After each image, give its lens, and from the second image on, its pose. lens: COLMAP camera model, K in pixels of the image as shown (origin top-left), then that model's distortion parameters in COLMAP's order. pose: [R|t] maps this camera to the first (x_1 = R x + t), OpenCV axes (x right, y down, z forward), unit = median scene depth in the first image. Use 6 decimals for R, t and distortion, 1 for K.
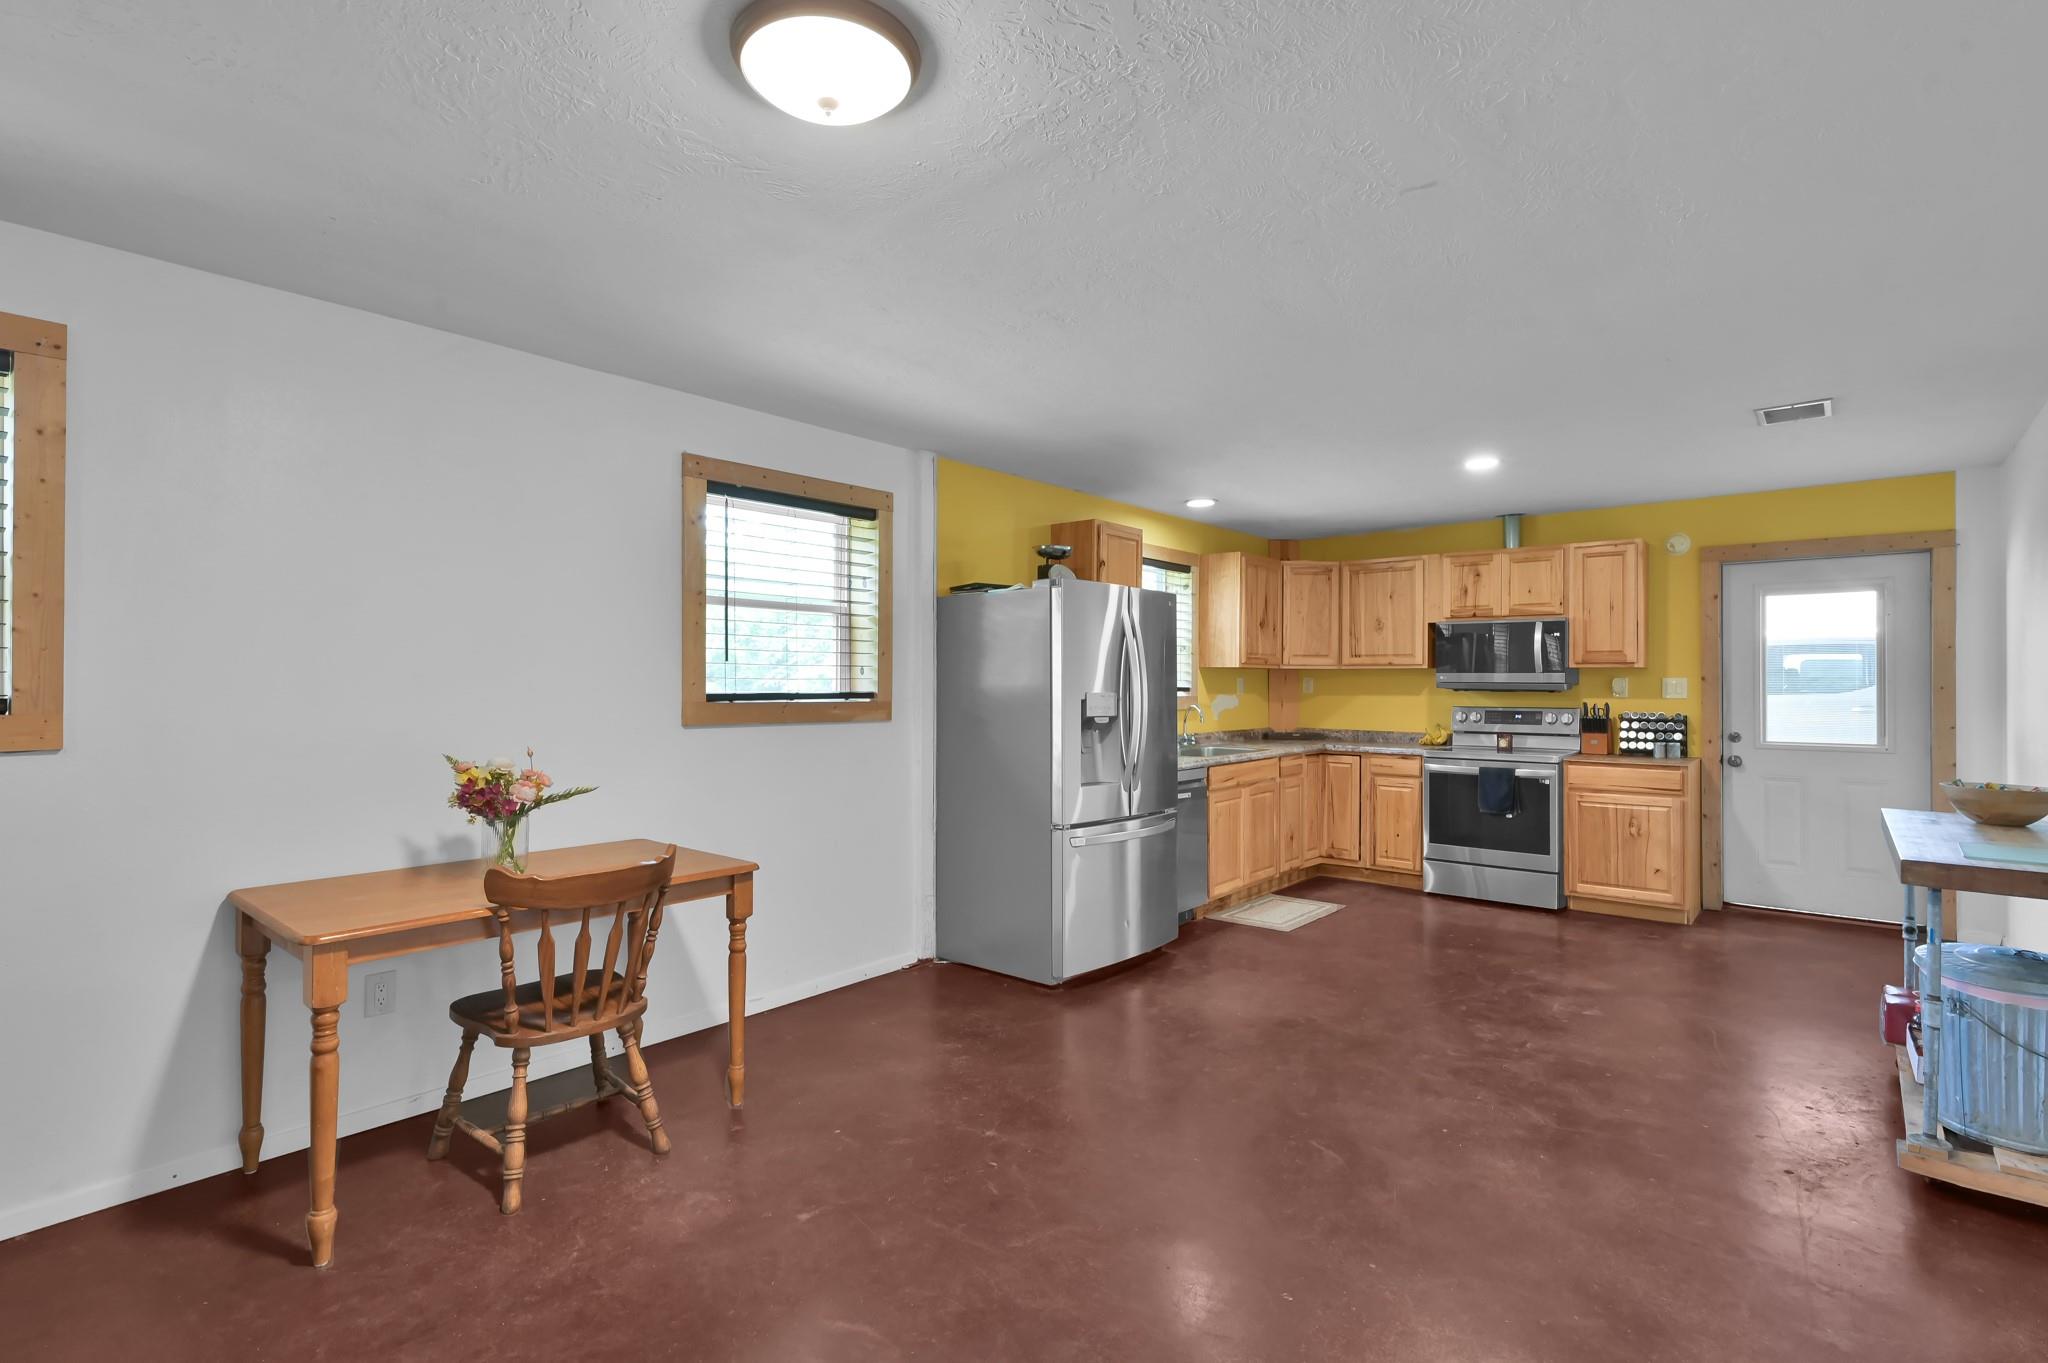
lens RADIAL K [[951.2, 0, 1020.4], [0, 951.2, 688.1], [0, 0, 1]] dist [-0.000376, 0.000145]
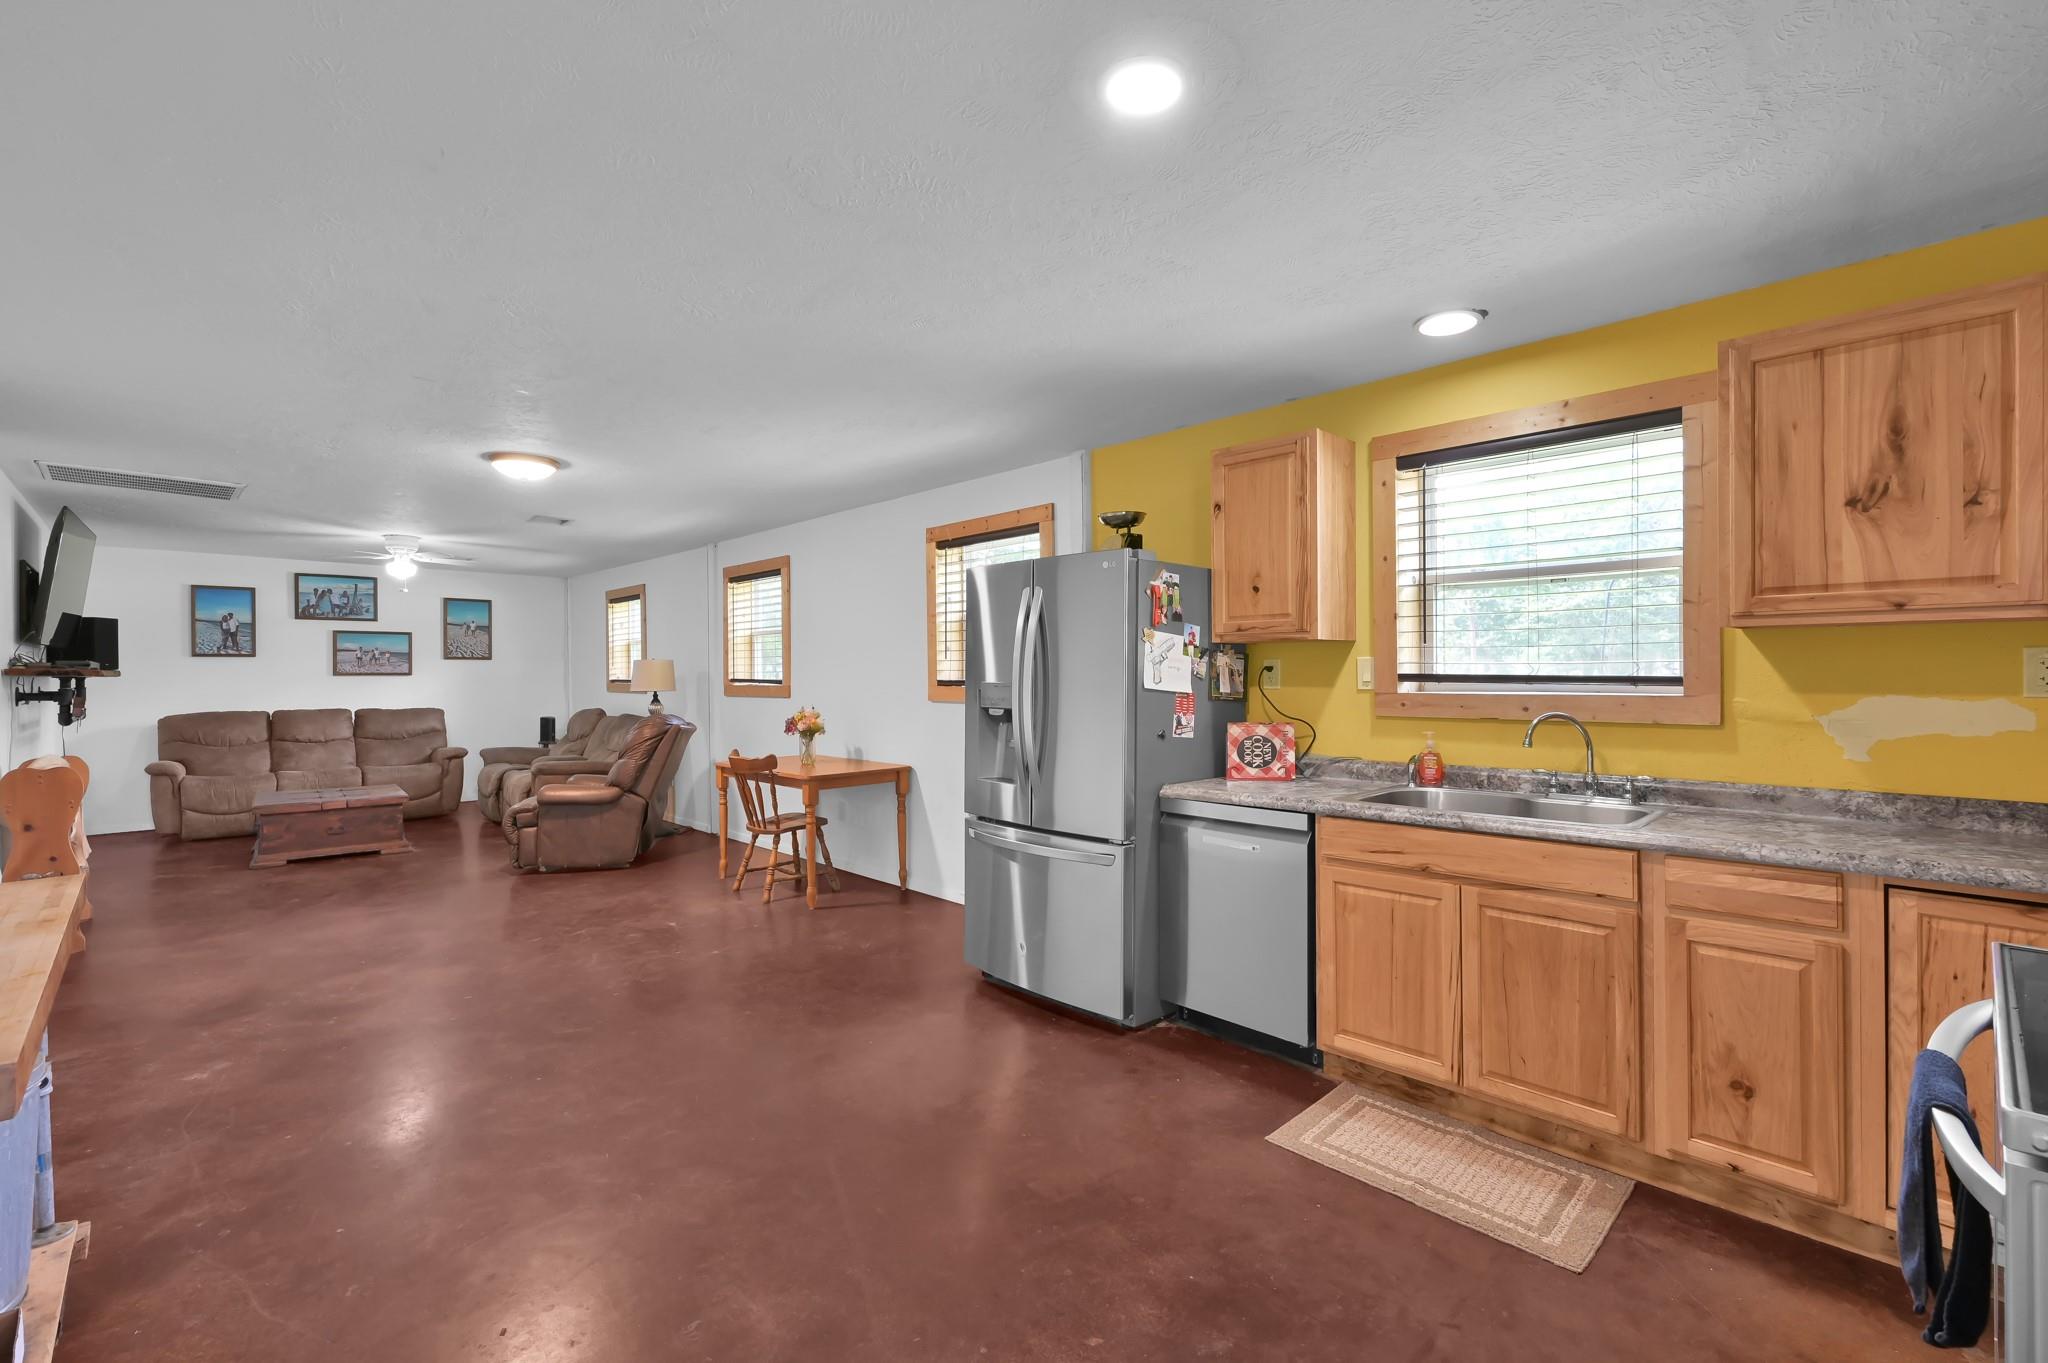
lens RADIAL K [[899.1, 0, 1019.2], [0, 899.1, 672.5], [0, 0, 1]] dist [0.002706, 0.000070]
pose [[-0.095994, -0.000252, -0.995382, 0.792896], [0.002891, 0.999996, -0.000532, -0.004053], [0.995378, -0.002929, -0.095992, 0.912899]]
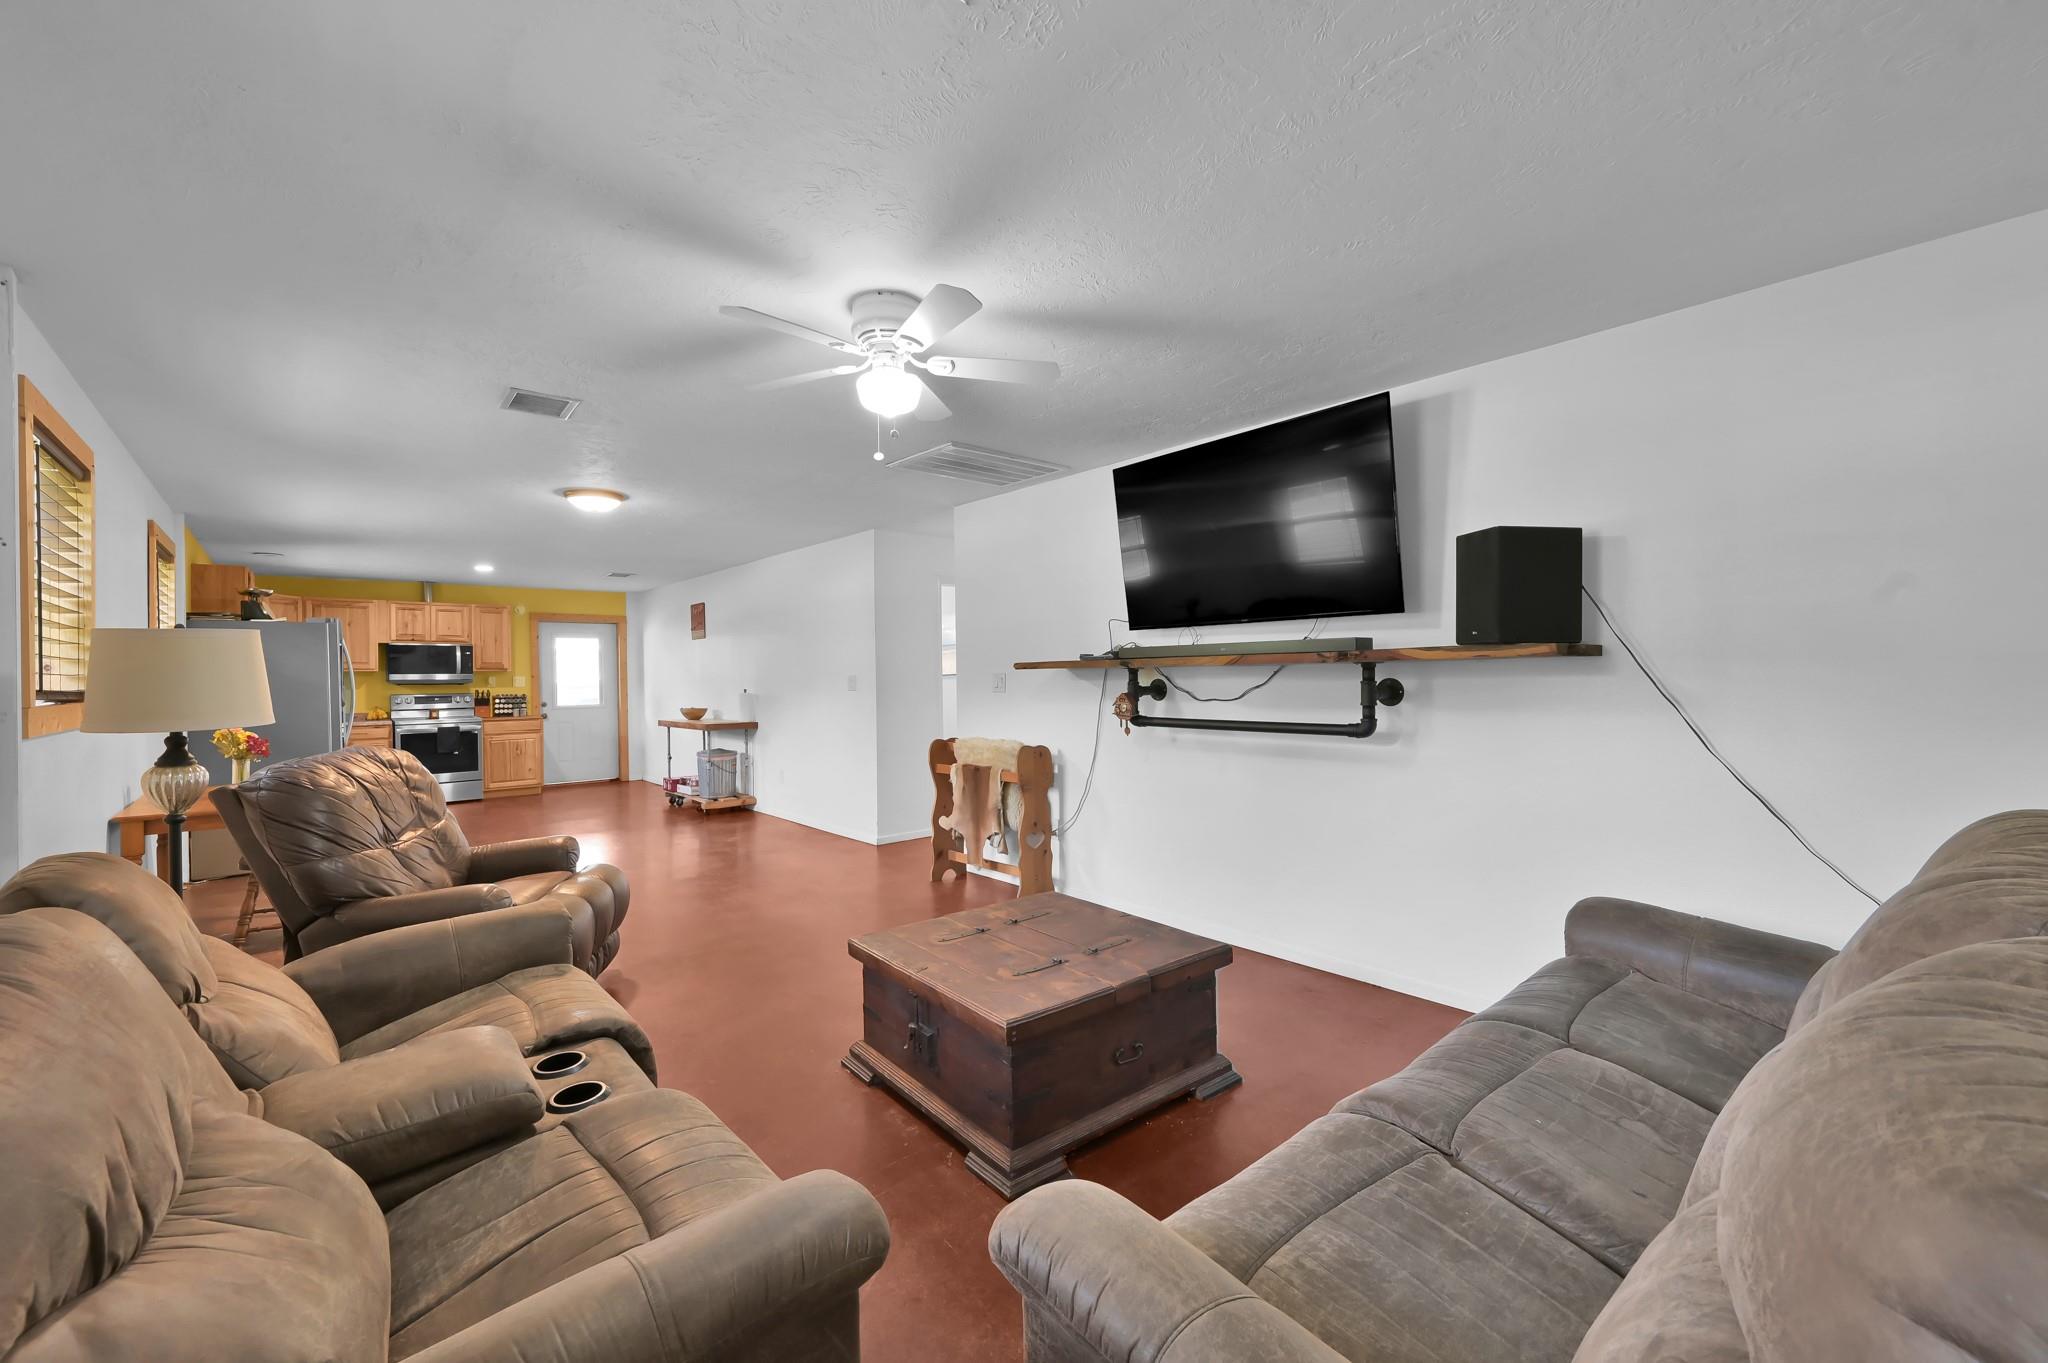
lens RADIAL K [[827.9, 0, 1019.5], [0, 827.9, 677.7], [0, 0, 1]] dist [-0.000238, -0.000002]
pose [[0.139824, -0.007443, 0.990148, -0.886444], [0.018162, 0.999823, 0.004951, 0.002830], [-0.990010, 0.017291, 0.139934, -0.280271]]
